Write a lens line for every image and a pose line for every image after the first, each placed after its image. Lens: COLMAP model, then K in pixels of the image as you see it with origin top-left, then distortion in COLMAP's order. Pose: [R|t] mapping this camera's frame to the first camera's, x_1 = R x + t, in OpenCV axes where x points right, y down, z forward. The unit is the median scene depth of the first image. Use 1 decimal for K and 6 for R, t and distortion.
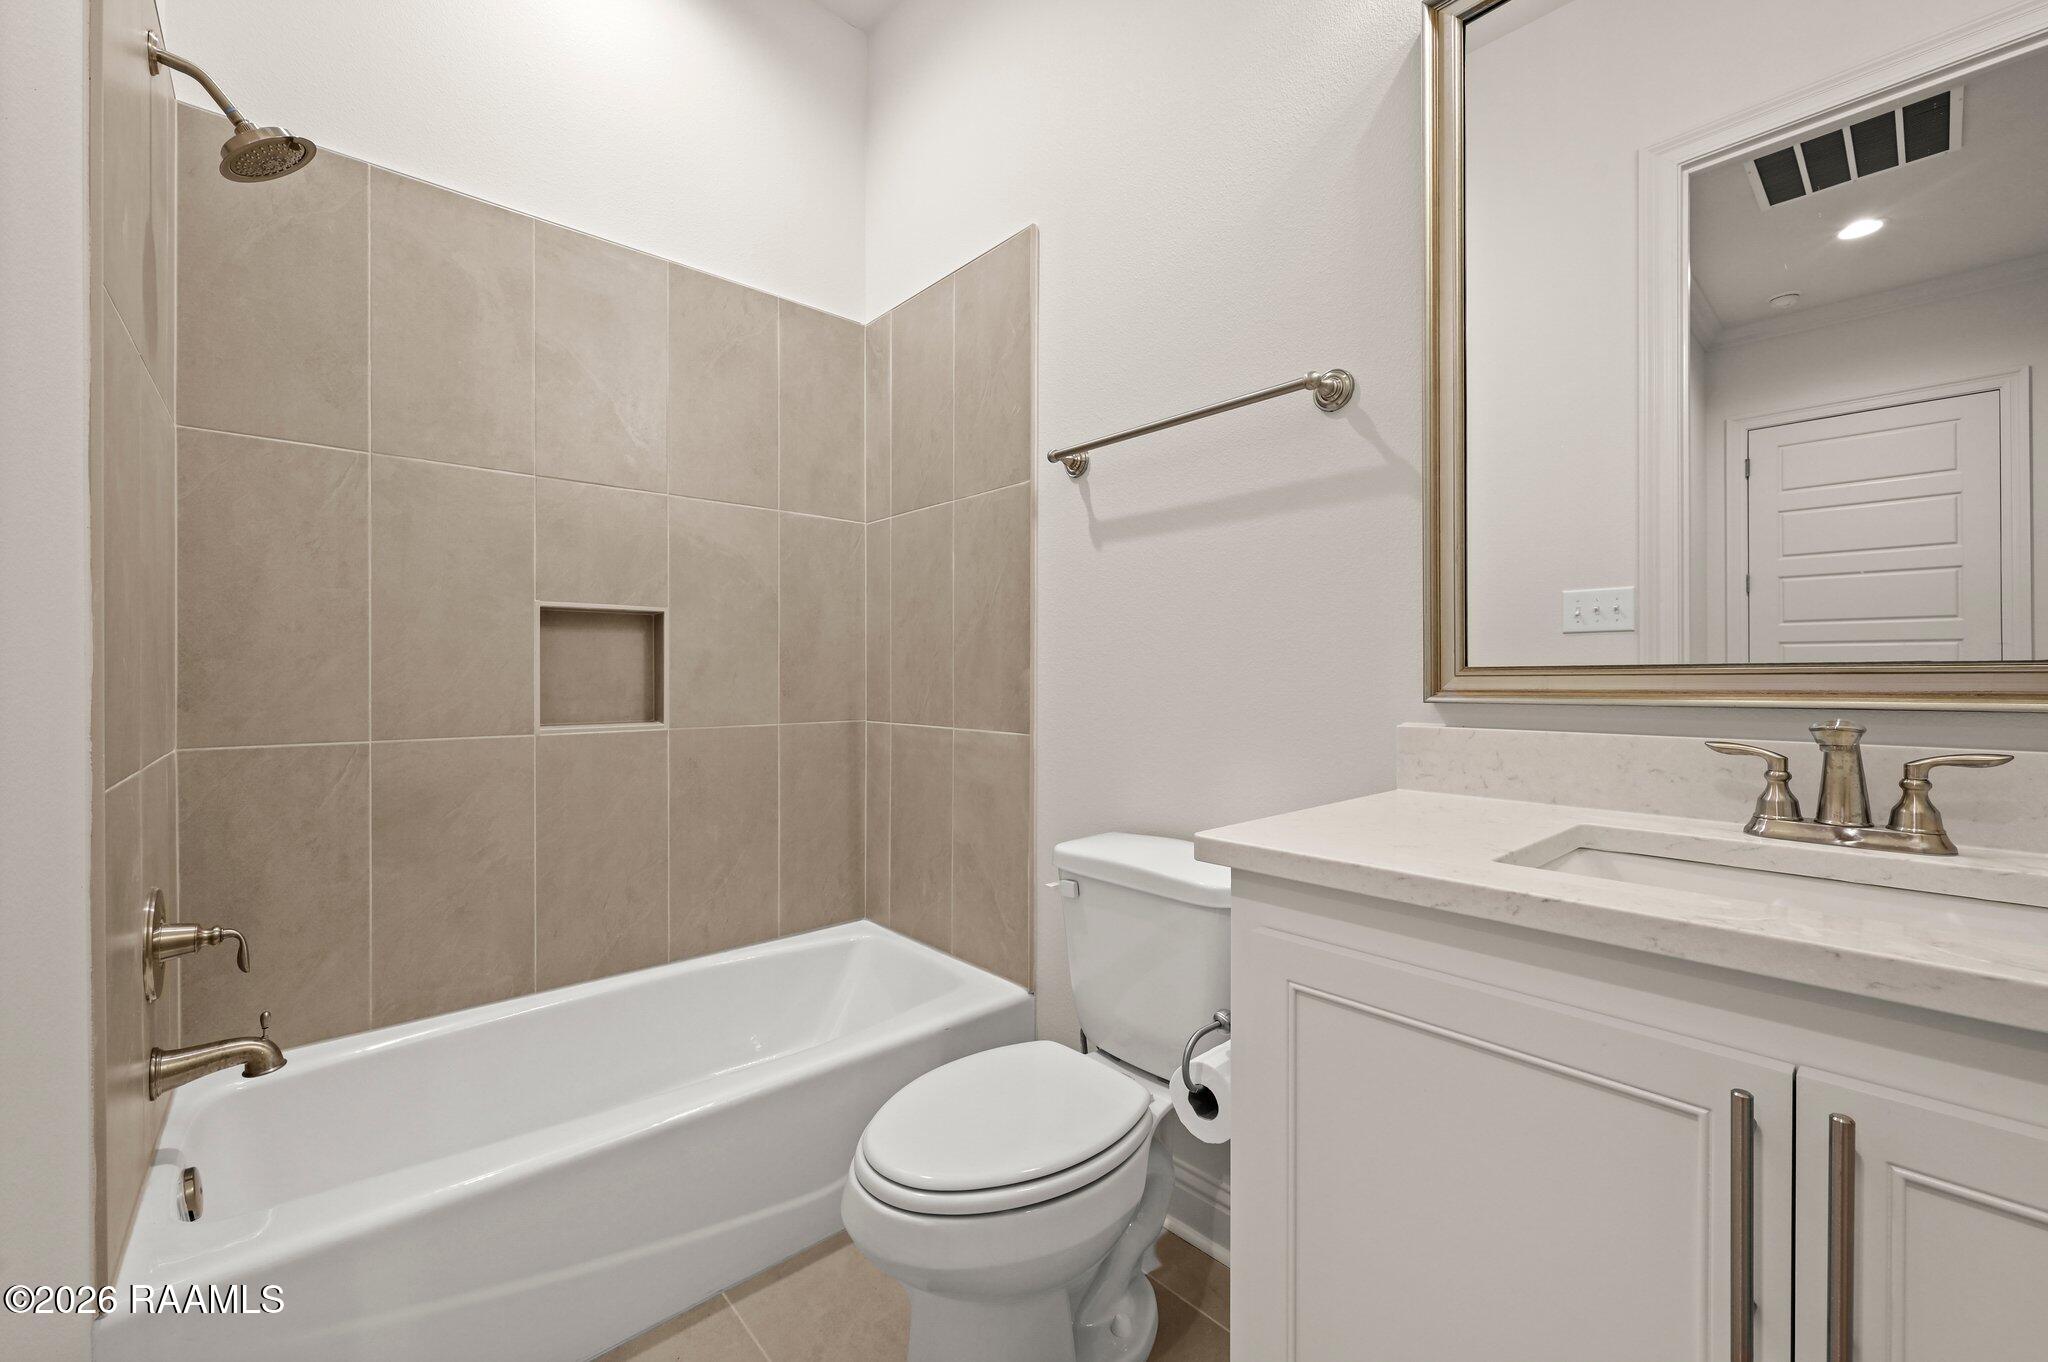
lens RADIAL K [[823.0, 0, 1024.0], [0, 823.0, 681.0], [0, 0, 1]] dist [-0.000221, -0.000019]
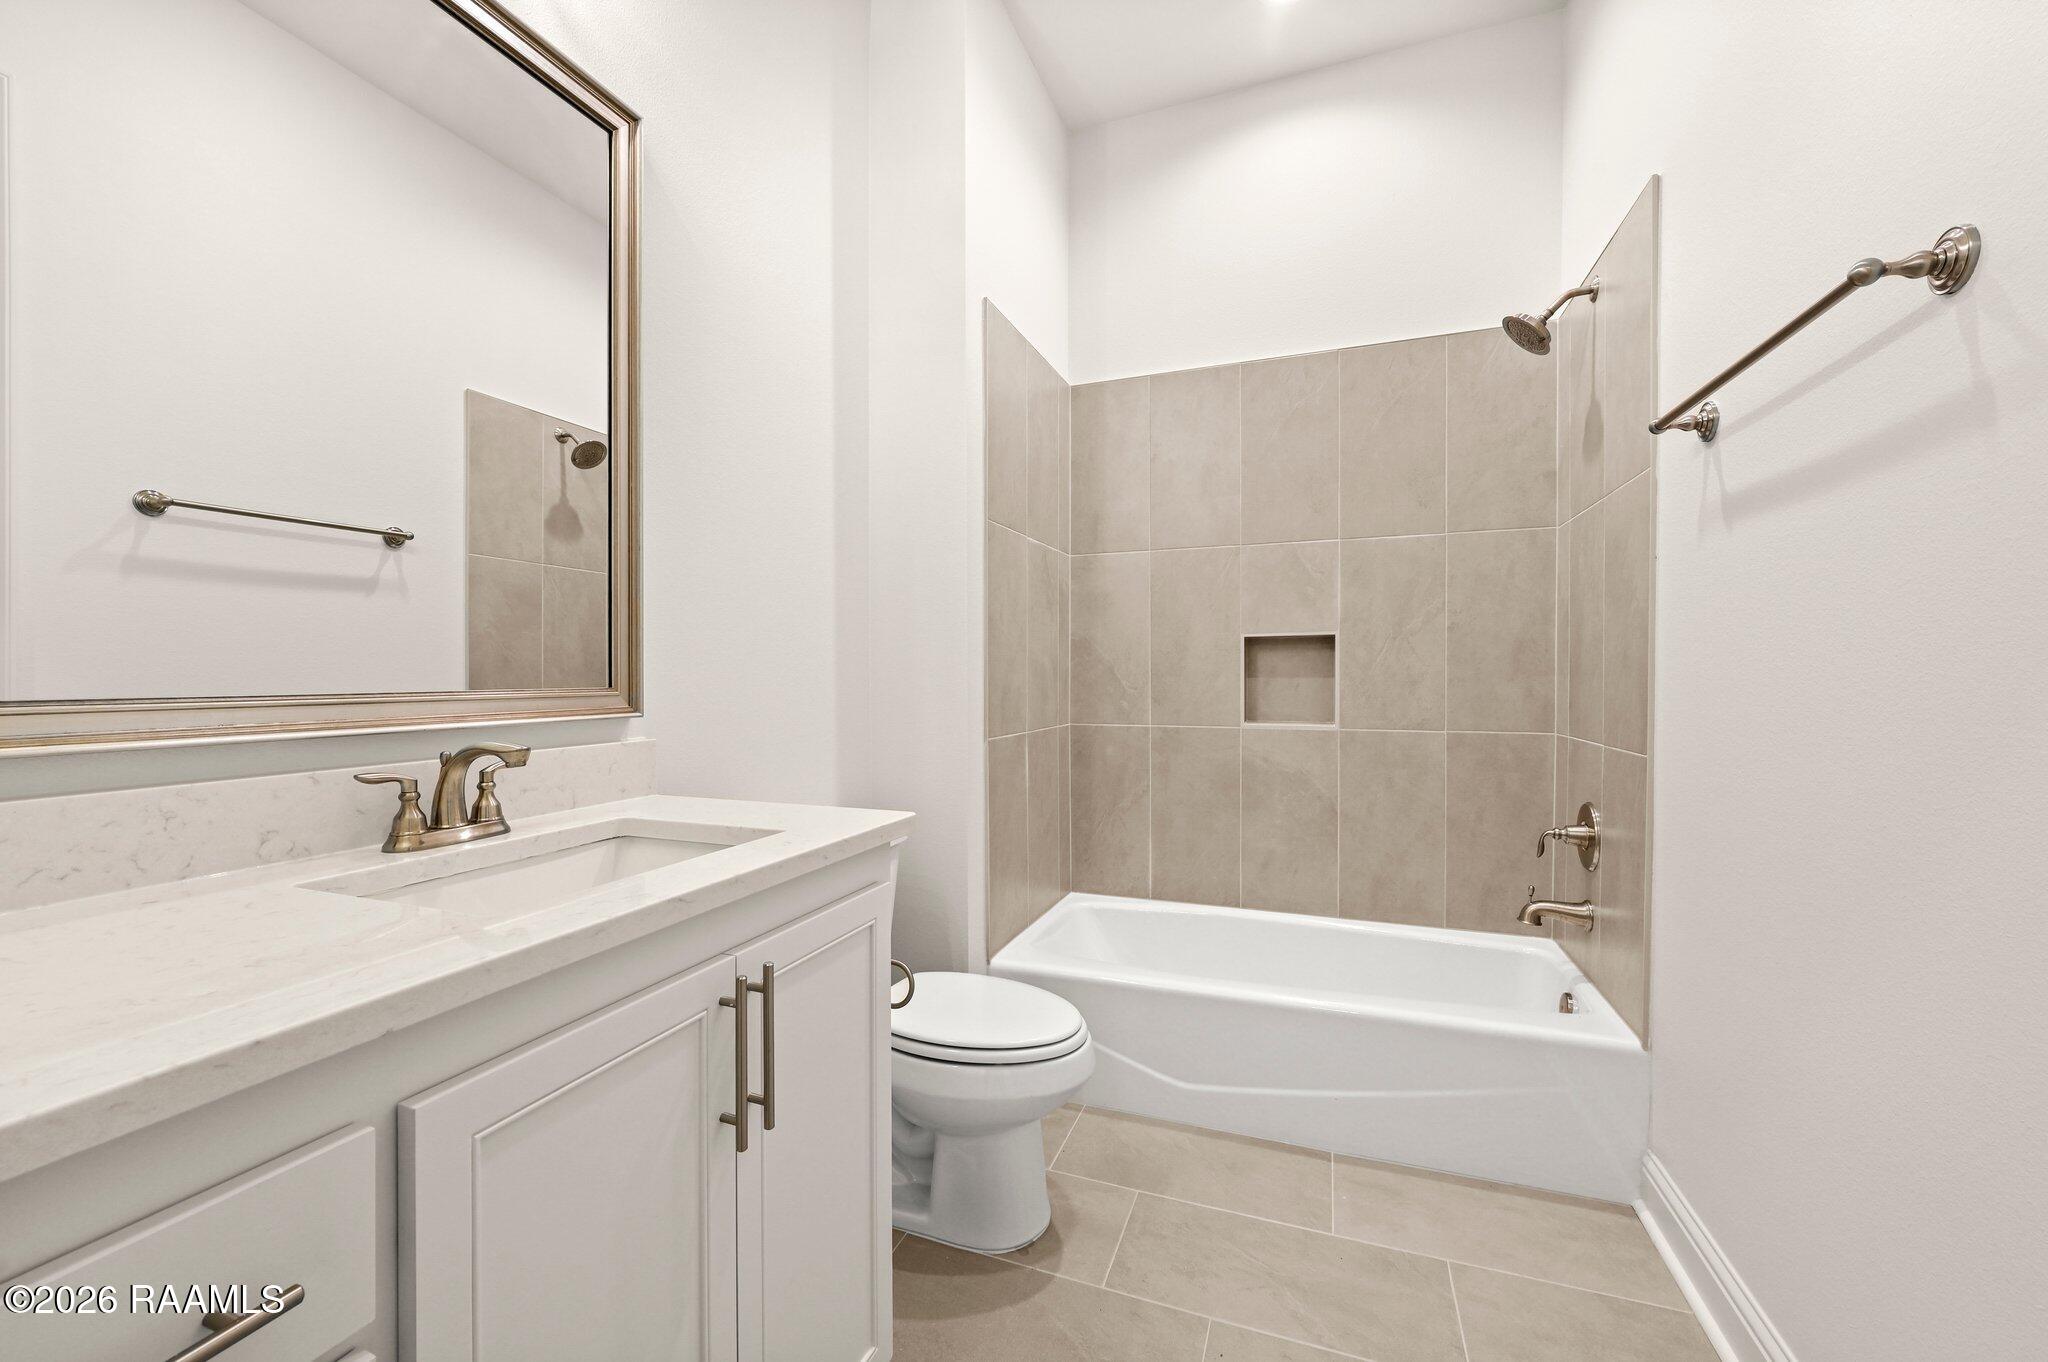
lens RADIAL K [[806.0, 0, 1024.0], [0, 806.0, 681.0], [0, 0, 1]] dist [-0.000171, 0.000000]
pose [[0.466175, -0.011168, -0.884622, 0.461095], [0.008094, 0.999932, -0.008359, -0.007870], [0.884655, -0.003263, 0.466234, 0.016842]]
